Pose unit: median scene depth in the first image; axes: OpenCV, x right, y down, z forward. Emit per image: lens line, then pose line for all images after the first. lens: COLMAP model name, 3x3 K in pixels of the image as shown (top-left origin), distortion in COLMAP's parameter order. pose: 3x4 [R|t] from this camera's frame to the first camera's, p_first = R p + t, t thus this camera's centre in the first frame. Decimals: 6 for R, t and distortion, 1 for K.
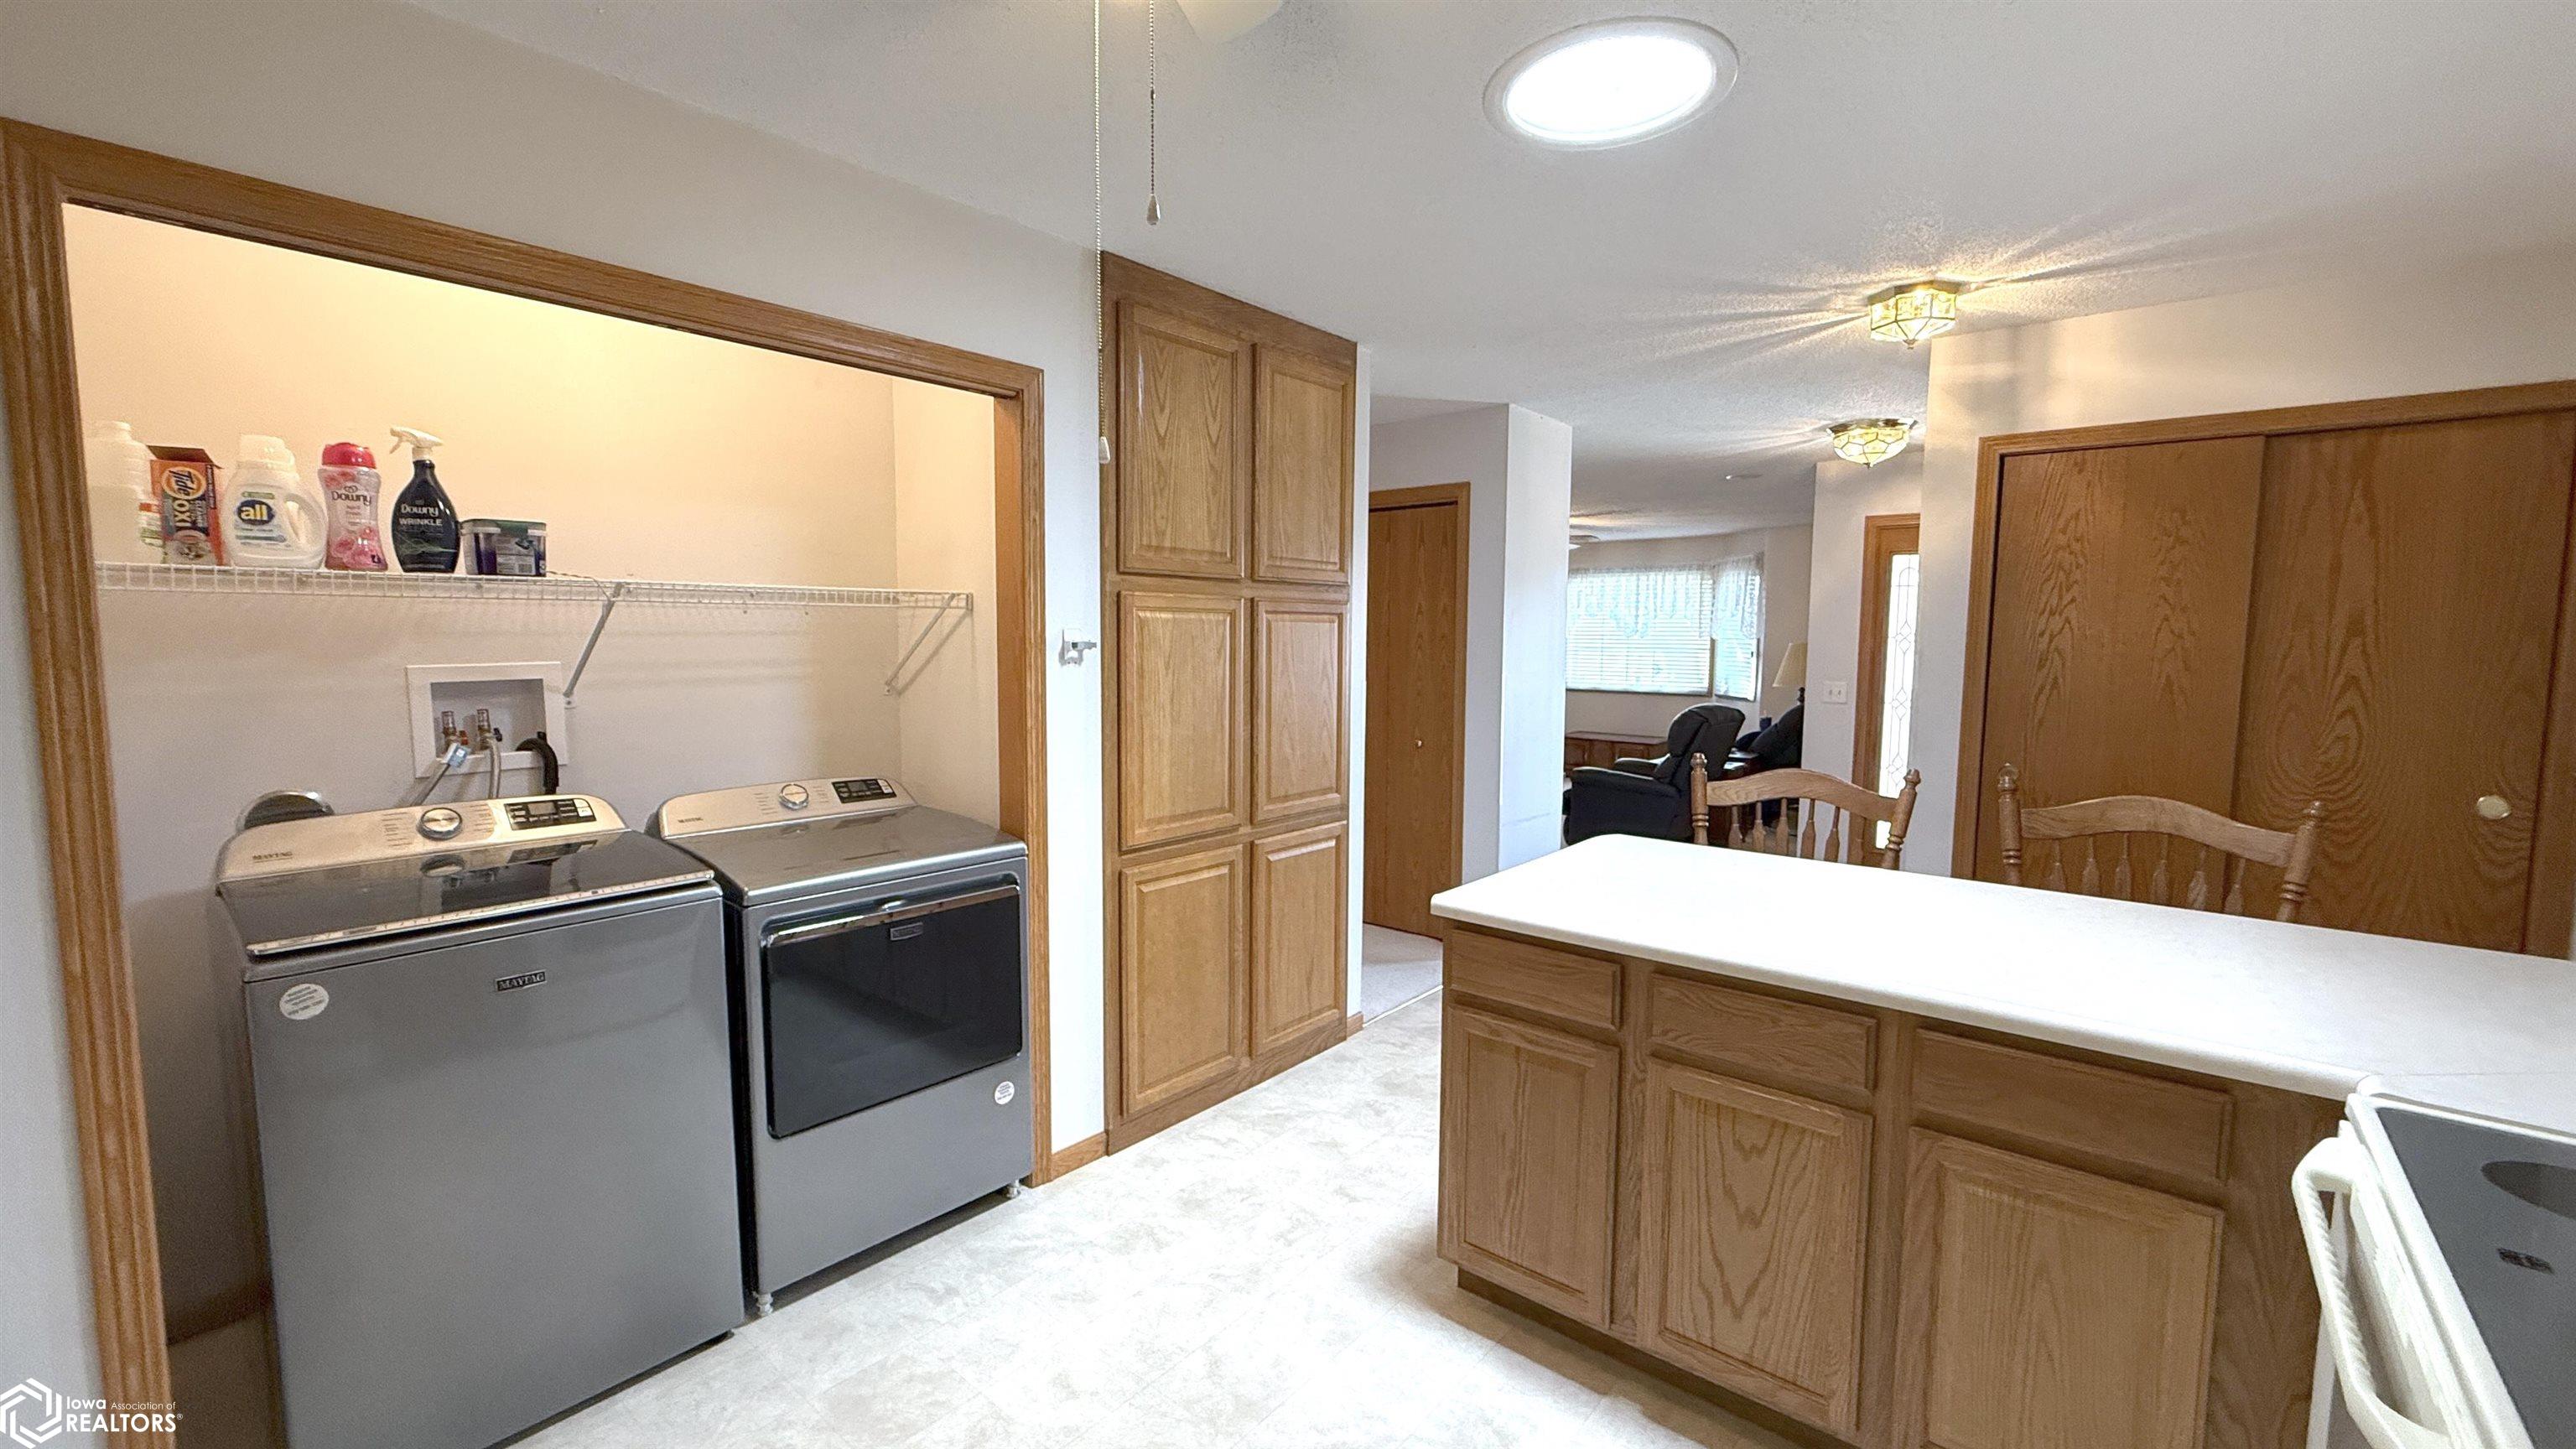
lens RADIAL K [[1047.8, 0, 1288.0], [0, 1047.8, 724.5], [0, 0, 1]] dist [0.002907, 0.000039]
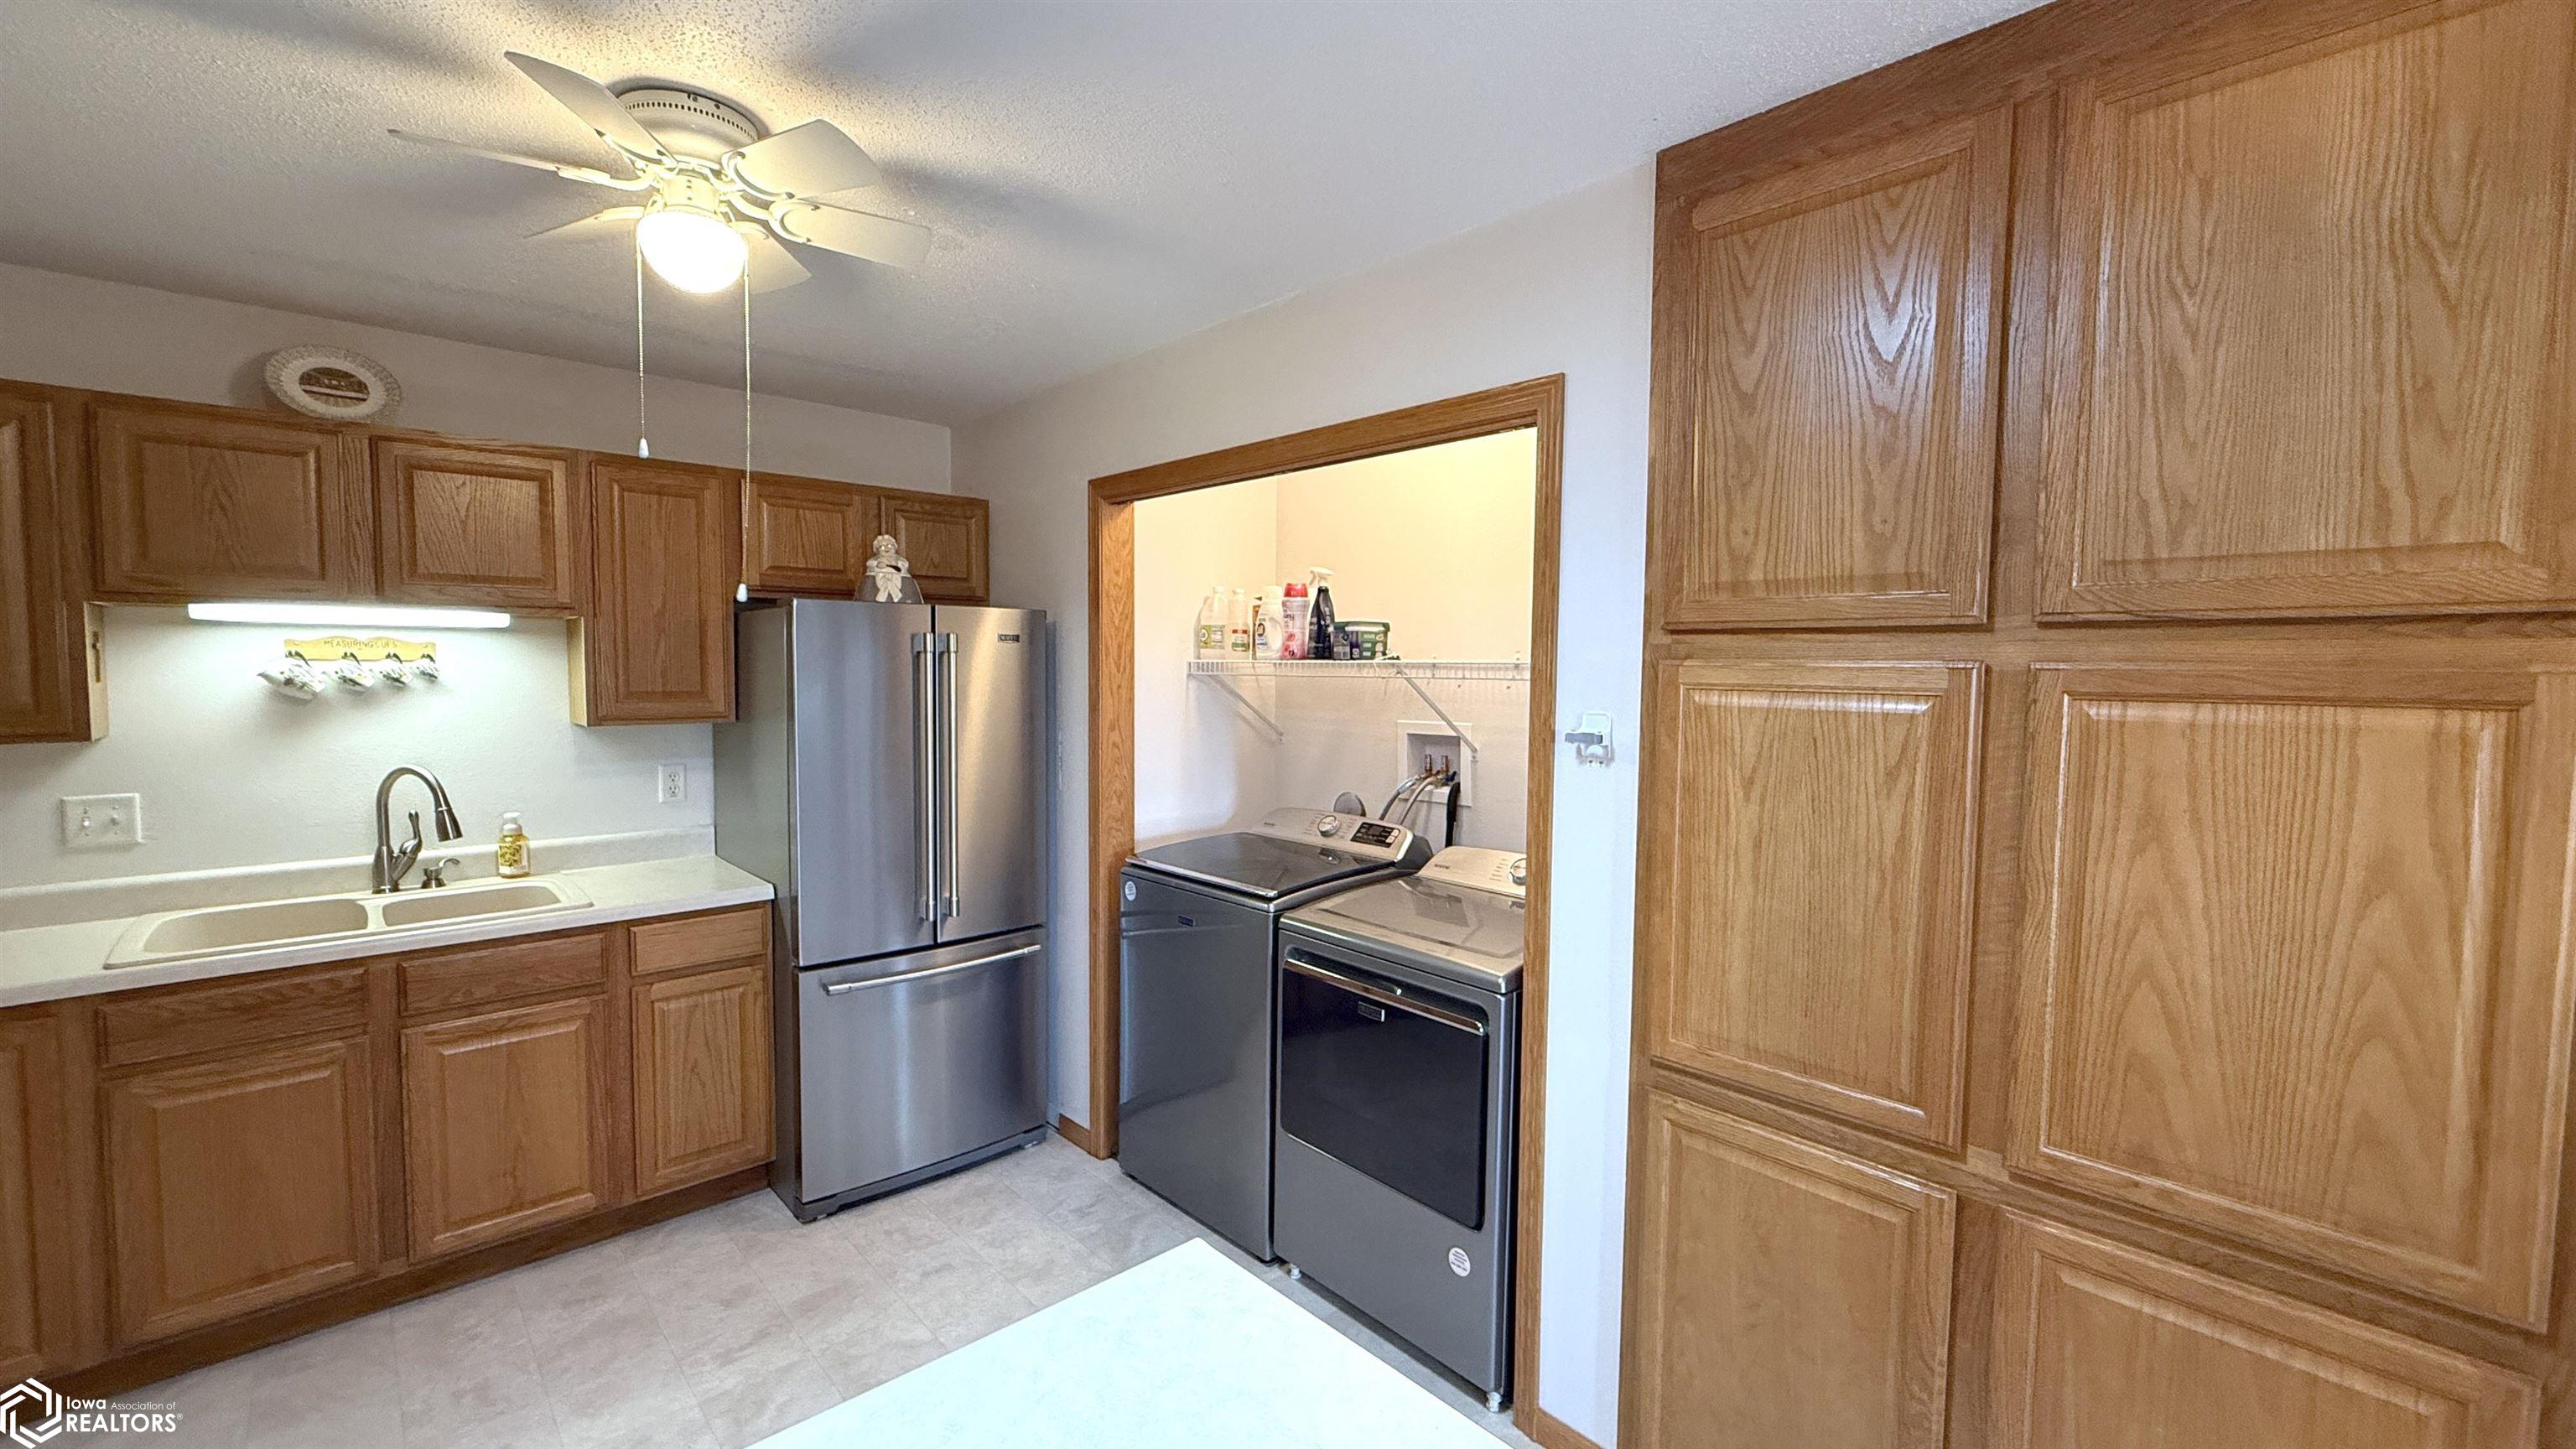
lens RADIAL K [[1034.3, 0, 1272.4], [0, 1034.3, 728.1], [0, 0, 1]] dist [0.000050, -0.000031]
pose [[-0.123739, 0.055072, -0.990785, 0.490168], [-0.098493, 0.992847, 0.067487, -0.101922], [0.987415, 0.105936, -0.117429, 0.817004]]
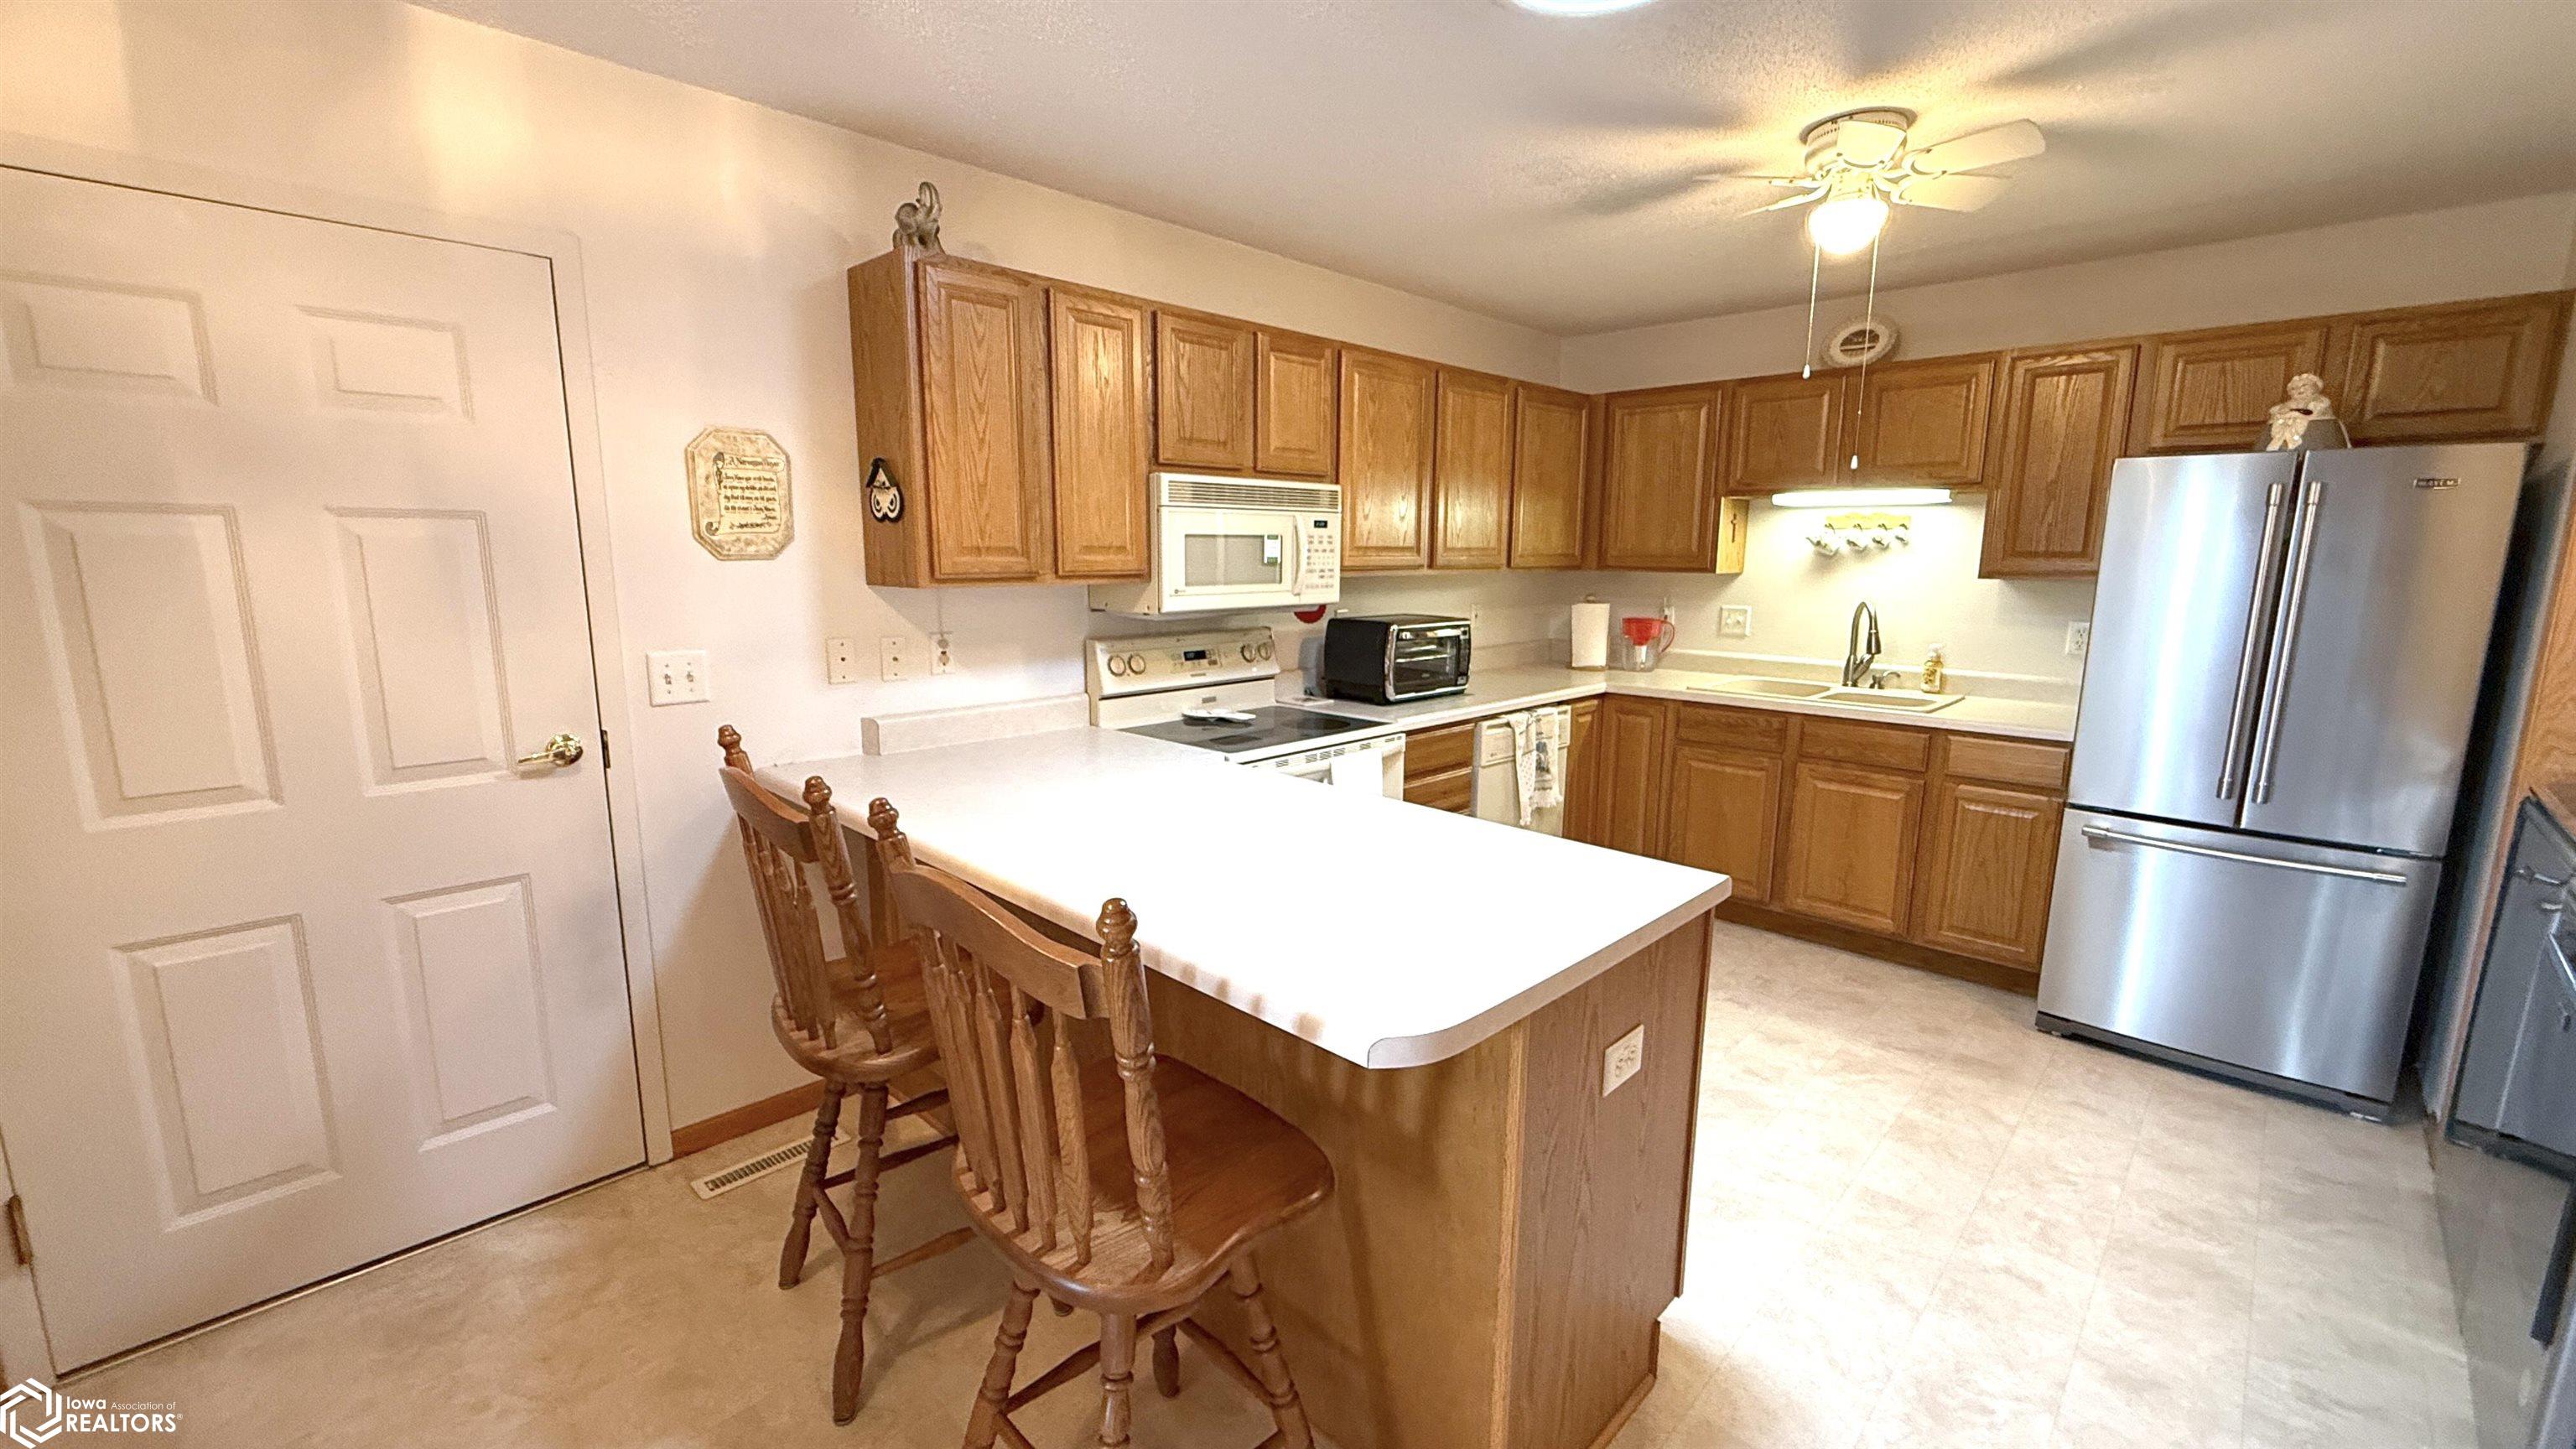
lens RADIAL K [[1028.0, 0, 1288.0], [0, 1028.0, 724.5], [0, 0, 1]] dist [0.000946, -0.000192]
pose [[-0.997343, -0.024434, 0.068635, 0.326036], [-0.005879, 0.966000, 0.258474, -0.116805], [-0.072617, 0.257383, -0.963577, 1.344174]]
